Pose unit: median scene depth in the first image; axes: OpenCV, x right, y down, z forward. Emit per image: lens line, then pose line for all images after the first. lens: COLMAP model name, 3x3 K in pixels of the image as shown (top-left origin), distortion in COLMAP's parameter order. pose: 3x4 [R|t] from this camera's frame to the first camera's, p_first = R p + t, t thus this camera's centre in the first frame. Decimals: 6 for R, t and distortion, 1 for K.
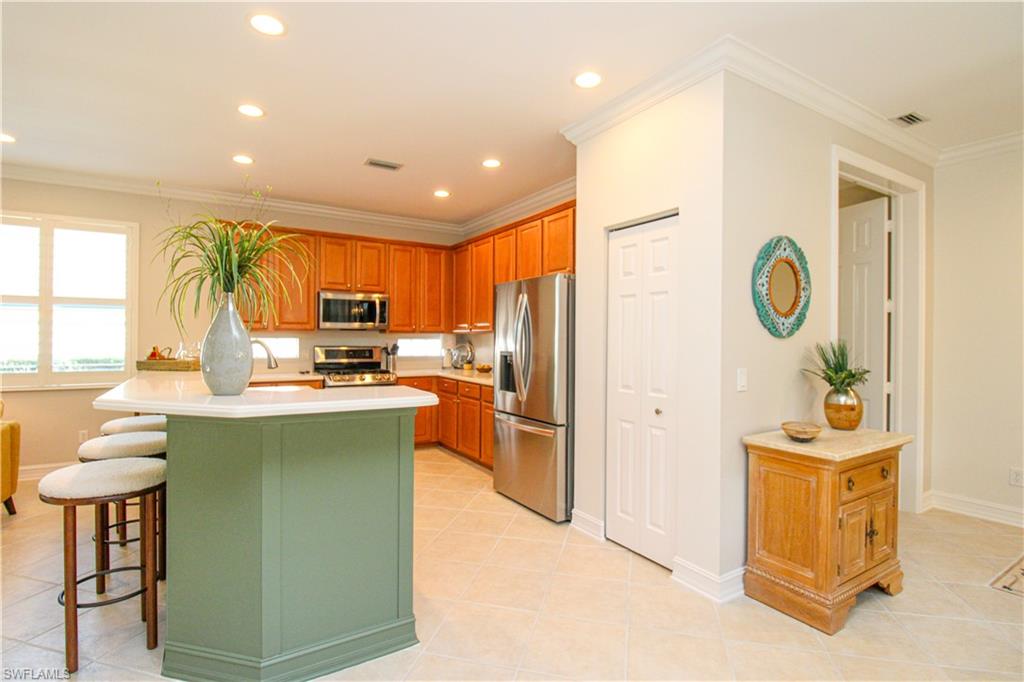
lens RADIAL K [[495.5, 0, 511.5], [0, 495.5, 336.0], [0, 0, 1]] dist [-0.011316, -0.008219]
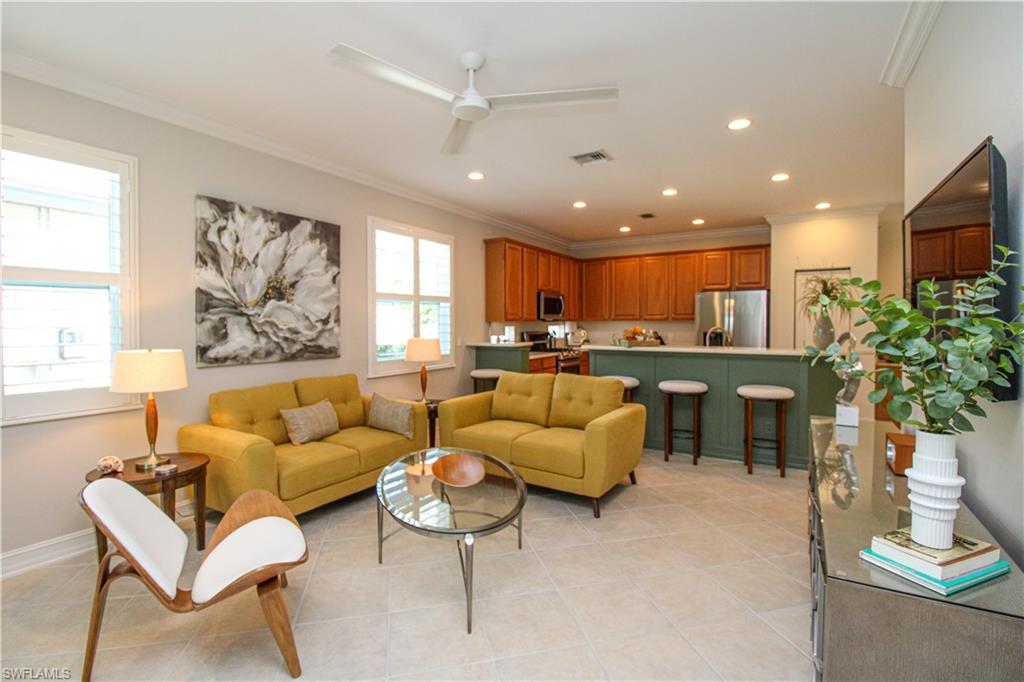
lens RADIAL K [[473.6, 0, 517.7], [0, 473.6, 333.3], [0, 0, 1]] dist [0.004438, -0.002748]
pose [[0.887601, -0.019870, 0.460184, -1.632626], [0.007455, 0.999558, 0.028781, -0.022793], [-0.460552, -0.022115, 0.887357, -0.213414]]
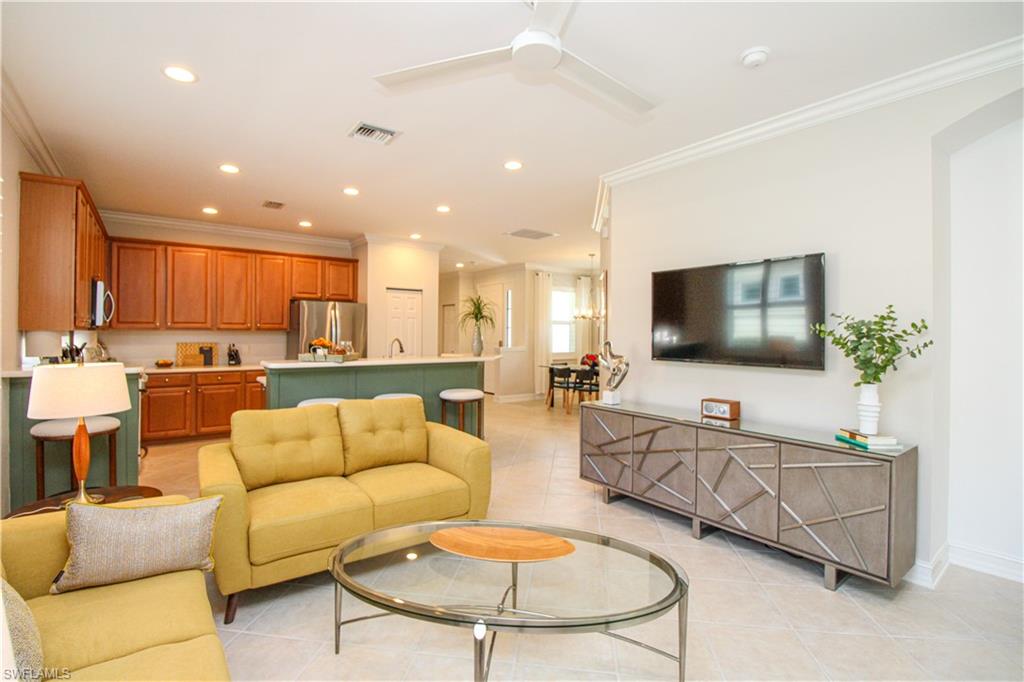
lens RADIAL K [[473.6, 0, 500.6], [0, 473.6, 327.6], [0, 0, 1]] dist [0.004438, -0.002748]
pose [[-0.072666, 0.006475, 0.997335, -1.912327], [-0.007158, 0.999950, -0.007014, -0.020214], [-0.997331, -0.007649, -0.072616, 0.579400]]
